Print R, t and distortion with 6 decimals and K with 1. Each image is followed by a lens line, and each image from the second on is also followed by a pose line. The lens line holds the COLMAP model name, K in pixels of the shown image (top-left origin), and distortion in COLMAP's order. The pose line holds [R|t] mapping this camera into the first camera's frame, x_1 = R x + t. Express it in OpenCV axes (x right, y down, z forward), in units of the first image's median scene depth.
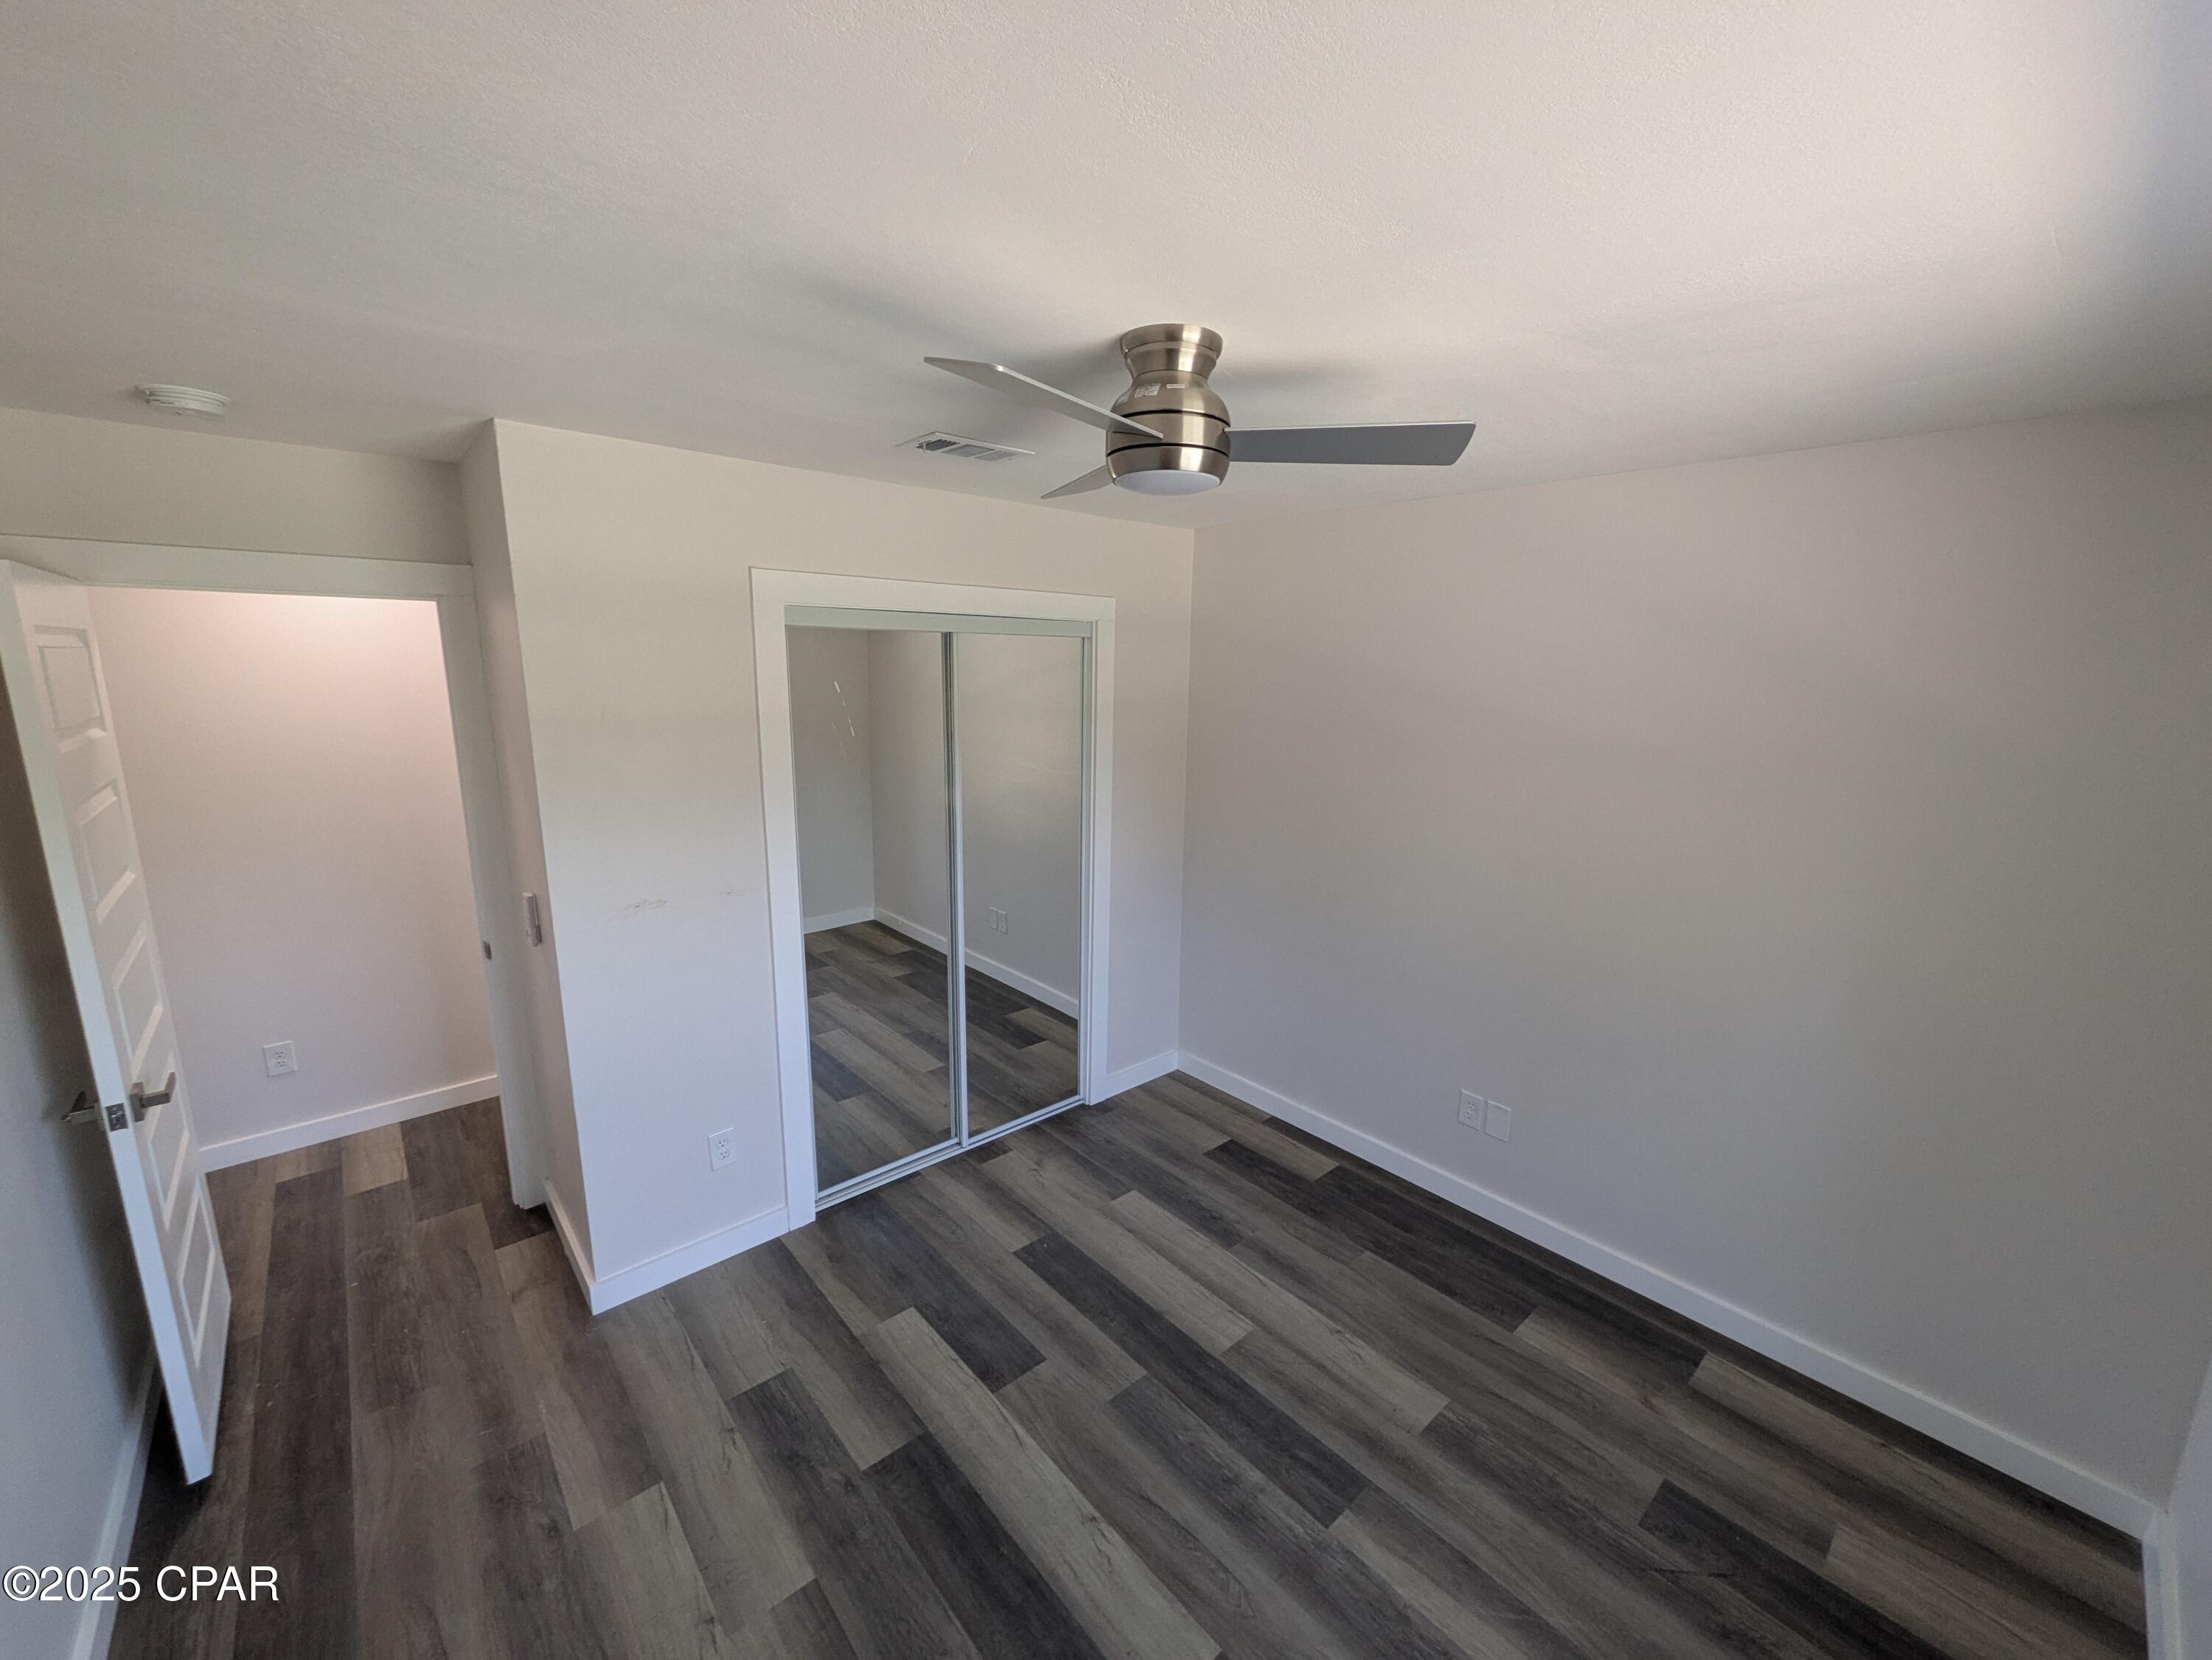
lens RADIAL K [[874.2, 0, 1107.1], [0, 874.2, 831.9], [0, 0, 1]] dist [0.000958, 0.000329]
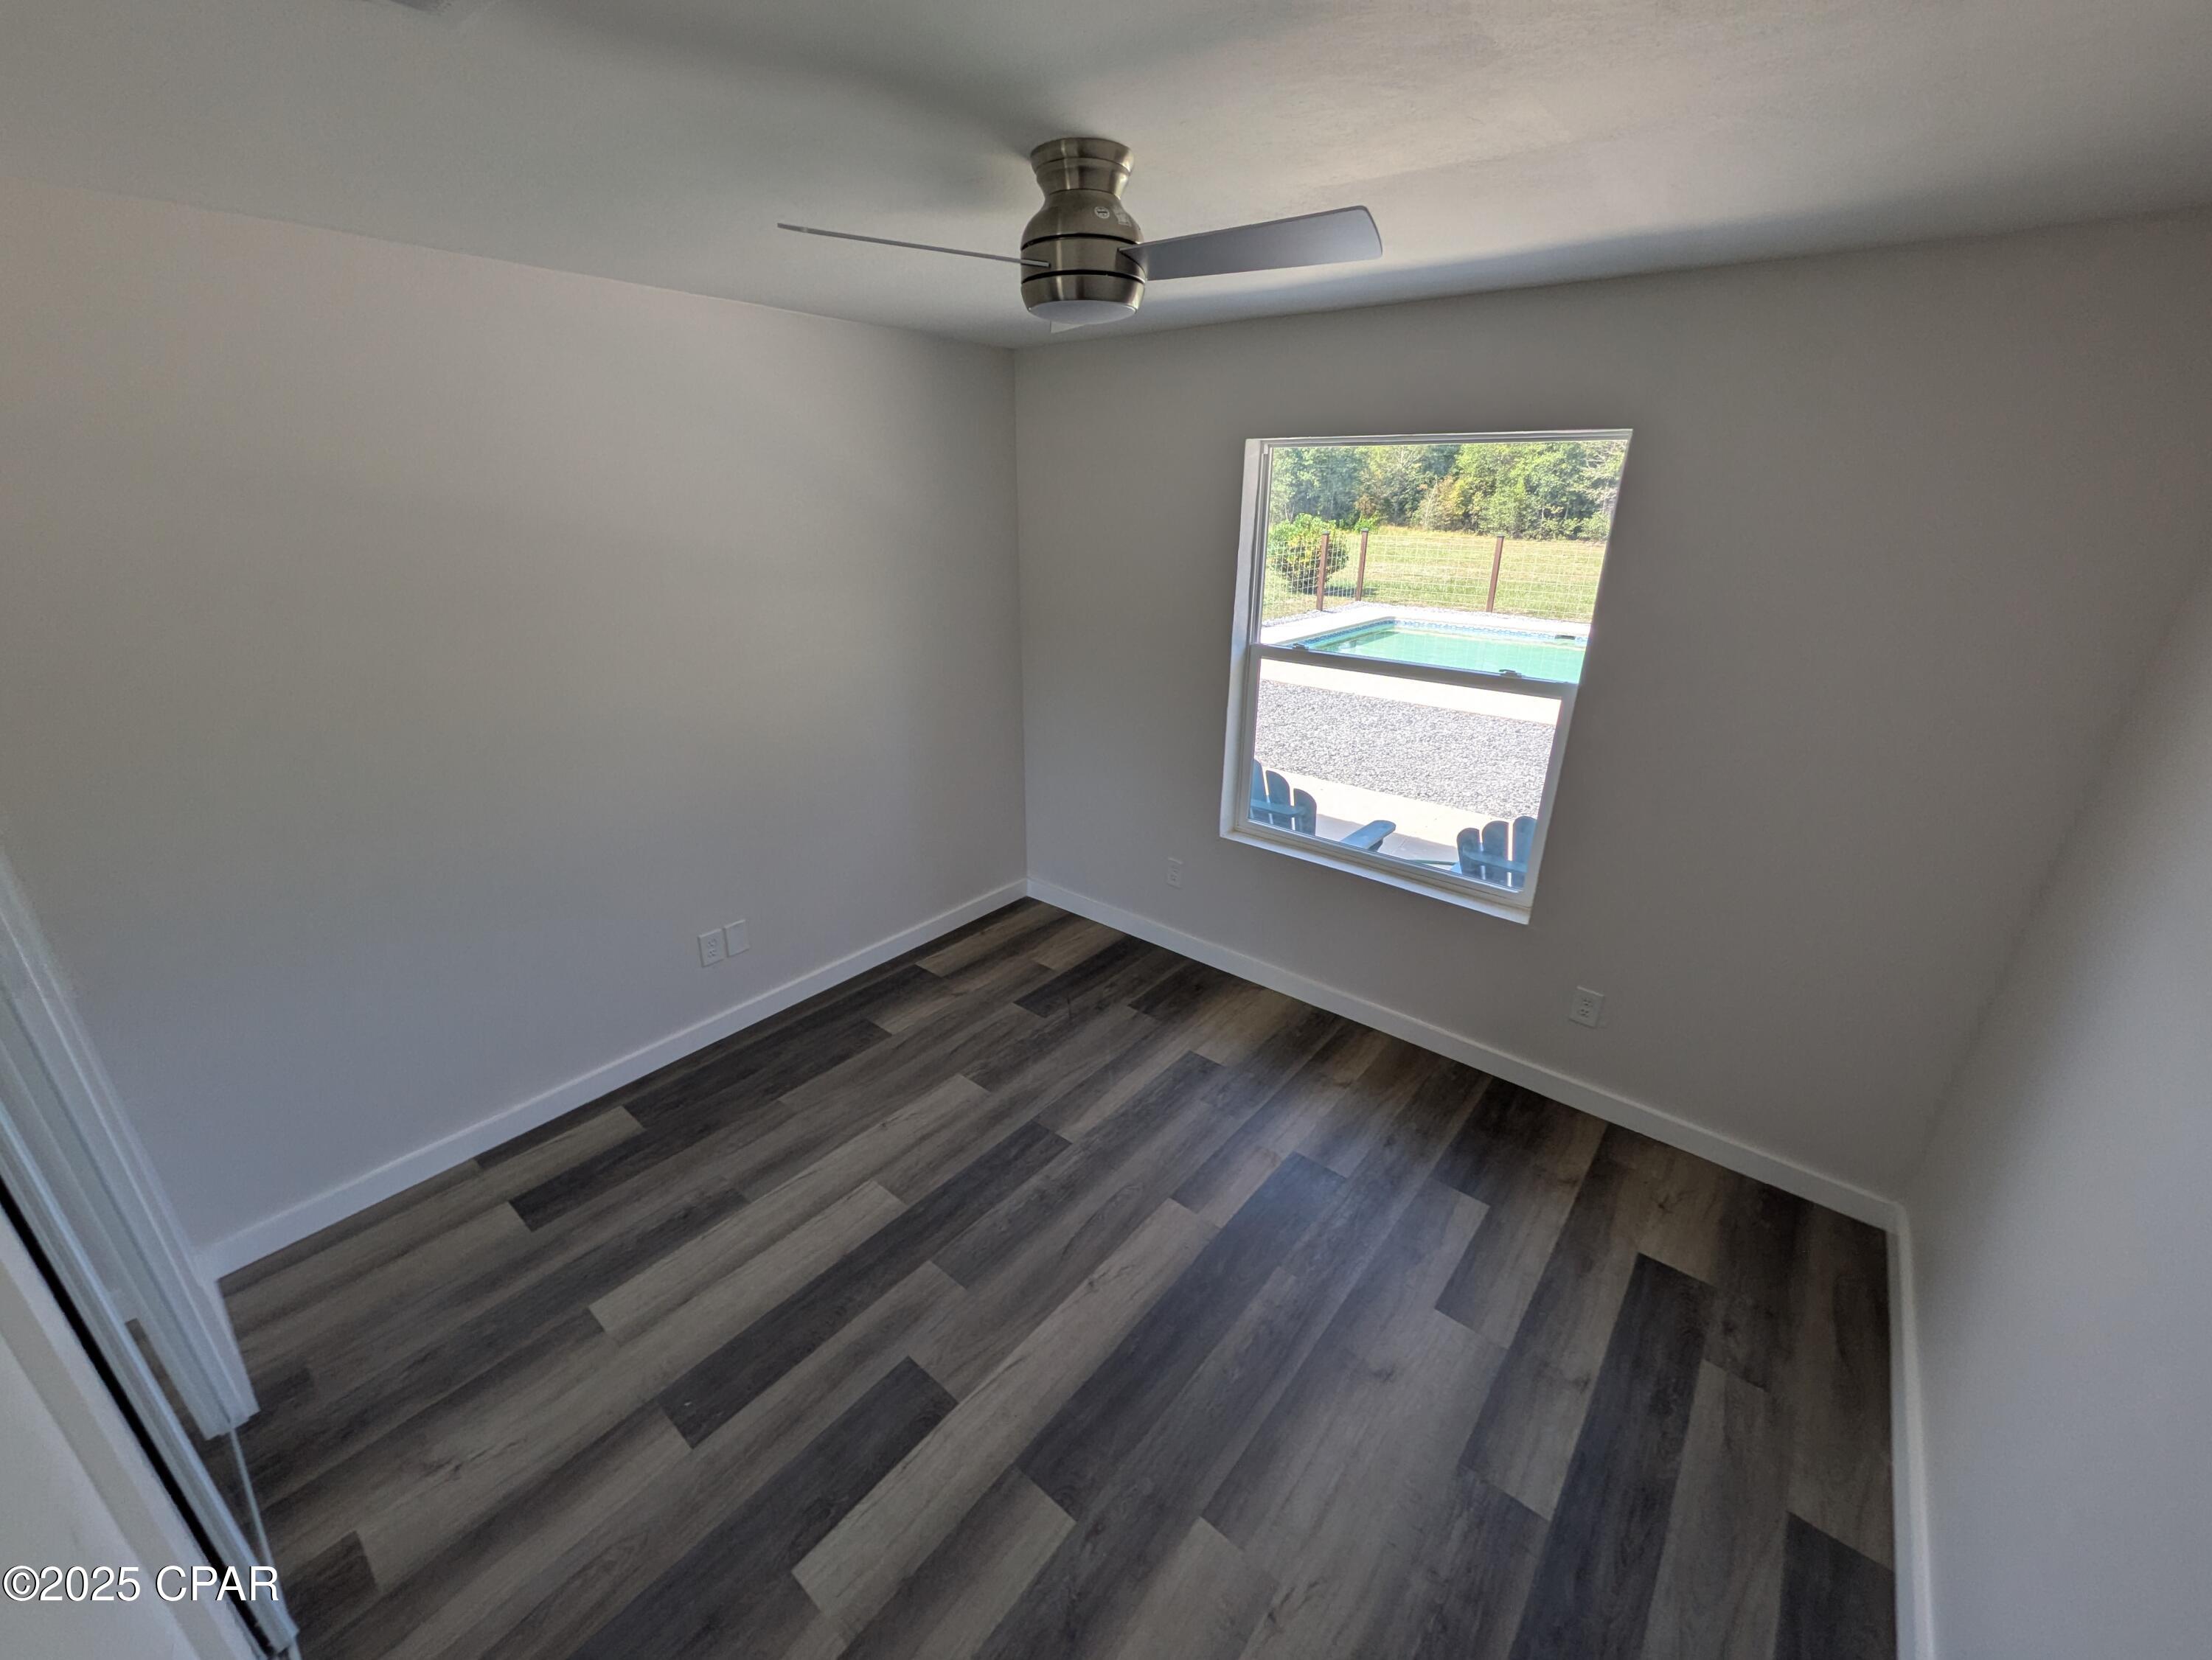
lens RADIAL K [[874.2, 0, 1107.1], [0, 874.2, 831.9], [0, 0, 1]] dist [0.000958, 0.000329]
pose [[-0.155837, -0.377134, 0.912954, -0.707135], [0.184878, 0.896777, 0.402009, -0.168980], [-0.970327, 0.231433, -0.070027, 0.776277]]
